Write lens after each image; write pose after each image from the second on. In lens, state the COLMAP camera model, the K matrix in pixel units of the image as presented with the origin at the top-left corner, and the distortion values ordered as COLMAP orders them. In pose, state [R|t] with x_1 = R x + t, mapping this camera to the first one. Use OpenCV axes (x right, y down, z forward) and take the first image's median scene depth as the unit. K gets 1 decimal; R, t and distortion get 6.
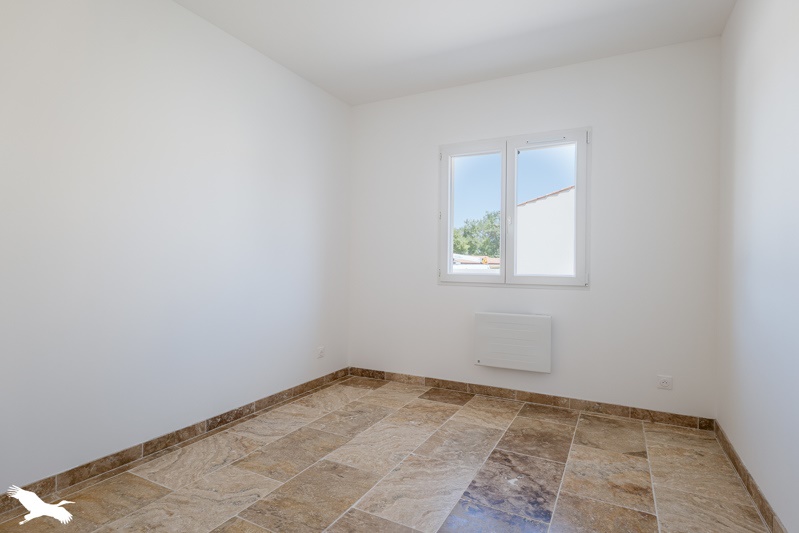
lens RADIAL K [[418.6, 0, 399.5], [0, 418.6, 266.5], [0, 0, 1]] dist [-0.000281, -0.000014]
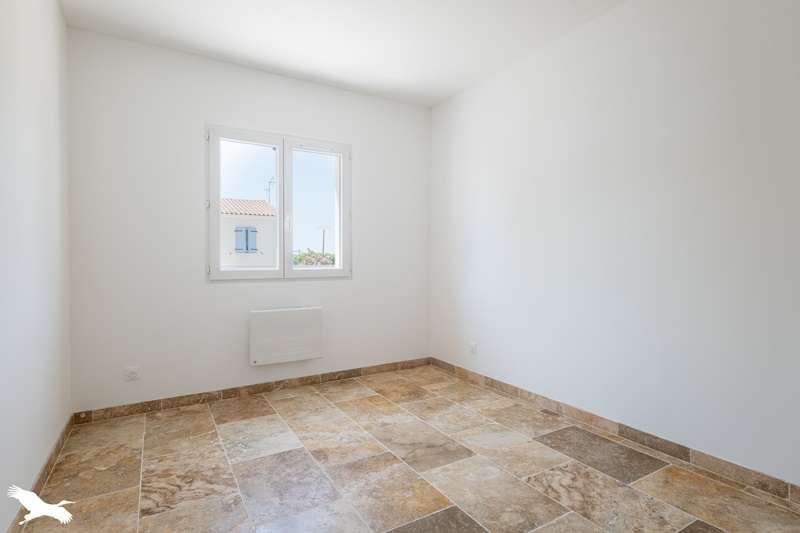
lens RADIAL K [[419.2, 0, 400.0], [0, 419.2, 266.5], [0, 0, 1]] dist [-0.000281, -0.000014]
pose [[0.530430, -0.026270, 0.847322, -0.446530], [0.015961, 0.999652, 0.021001, -0.004871], [-0.847578, 0.002385, 0.530665, 0.203044]]
